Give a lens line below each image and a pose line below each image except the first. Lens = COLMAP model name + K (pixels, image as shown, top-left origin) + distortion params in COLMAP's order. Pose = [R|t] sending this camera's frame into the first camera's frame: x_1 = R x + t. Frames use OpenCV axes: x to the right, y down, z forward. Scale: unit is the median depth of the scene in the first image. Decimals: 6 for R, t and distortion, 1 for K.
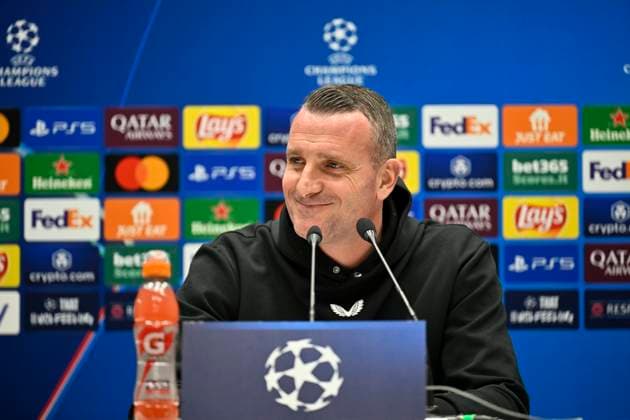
lens RADIAL K [[3905.6, 0, 315.1], [0, 3905.6, 210.4], [0, 0, 1]] dist [-0.052719, 12.069434]
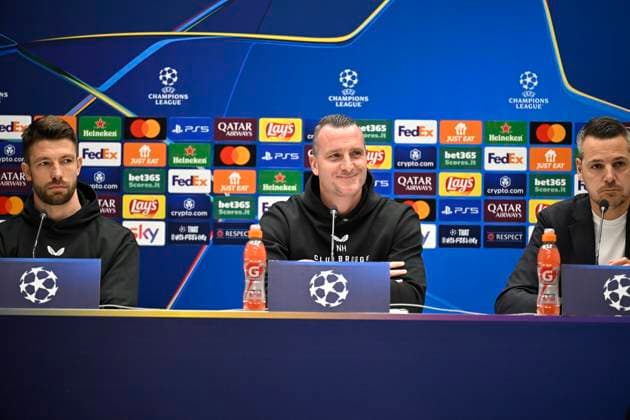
lens RADIAL K [[4206.7, 0, 315.1], [0, 4206.7, 210.2], [0, 0, 1]] dist [0.021978, -5.642318]
pose [[0.999877, 0.015435, 0.002902, -0.013274], [-0.015585, 0.997958, 0.061935, -0.103356], [-0.001940, -0.061973, 0.998076, -0.901991]]
